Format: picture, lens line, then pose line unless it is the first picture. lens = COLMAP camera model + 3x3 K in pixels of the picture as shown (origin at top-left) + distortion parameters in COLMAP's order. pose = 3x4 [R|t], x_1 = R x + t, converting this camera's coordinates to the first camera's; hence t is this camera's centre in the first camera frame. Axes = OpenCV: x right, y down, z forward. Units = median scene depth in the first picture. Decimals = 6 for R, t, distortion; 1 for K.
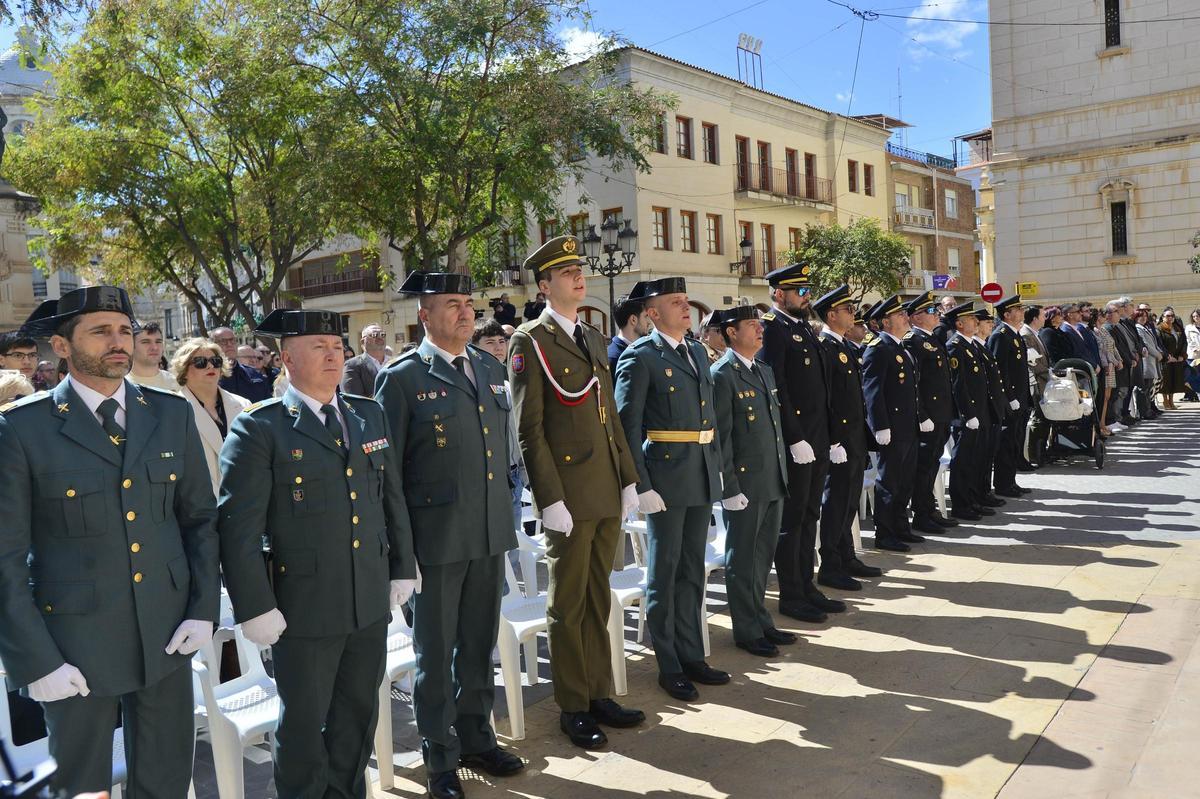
lens RADIAL K [[882.7, 0, 603.2], [0, 882.7, 386.5], [0, 0, 1]] dist [-0.000908, -0.000589]
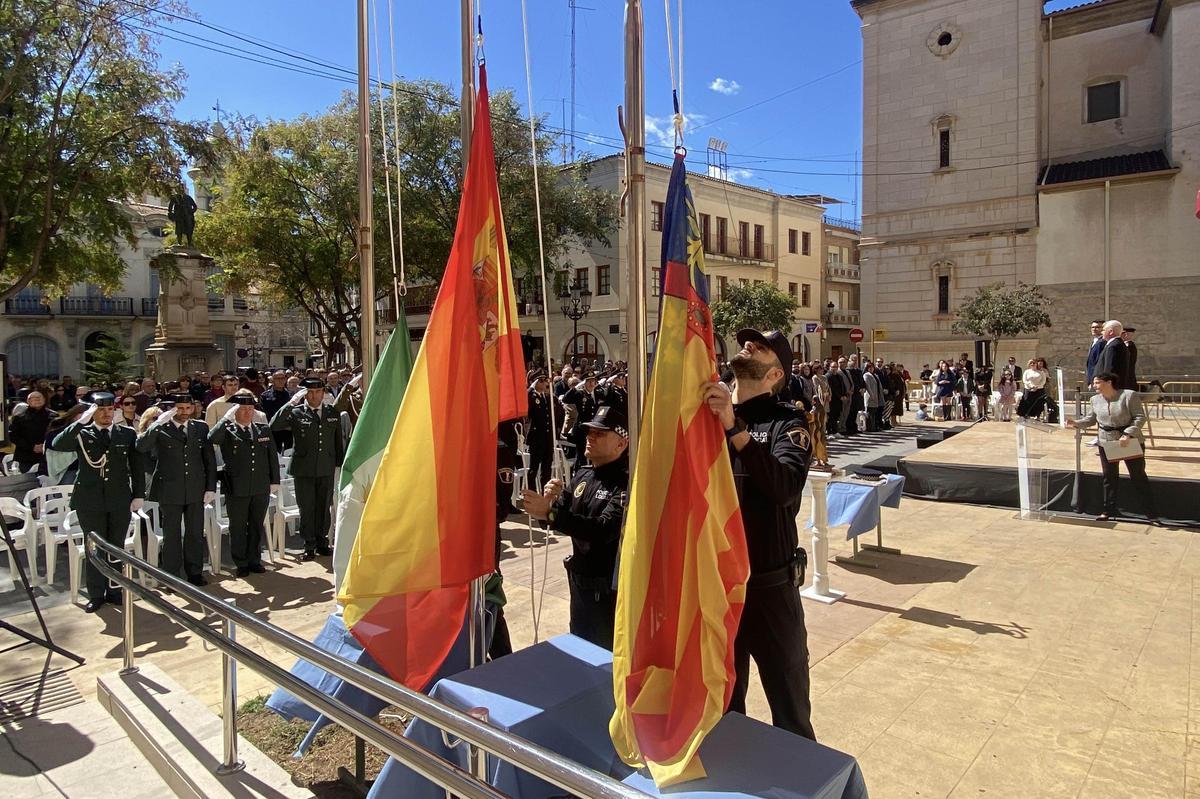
lens RADIAL K [[710.2, 0, 624.5], [0, 710.2, 346.4], [0, 0, 1]] dist [0.049123, -0.042218]
pose [[0.996753, 0.037631, -0.071183, 0.152812], [-0.040413, 0.998458, -0.038052, -0.030315], [0.069641, 0.040805, 0.996737, -0.175920]]
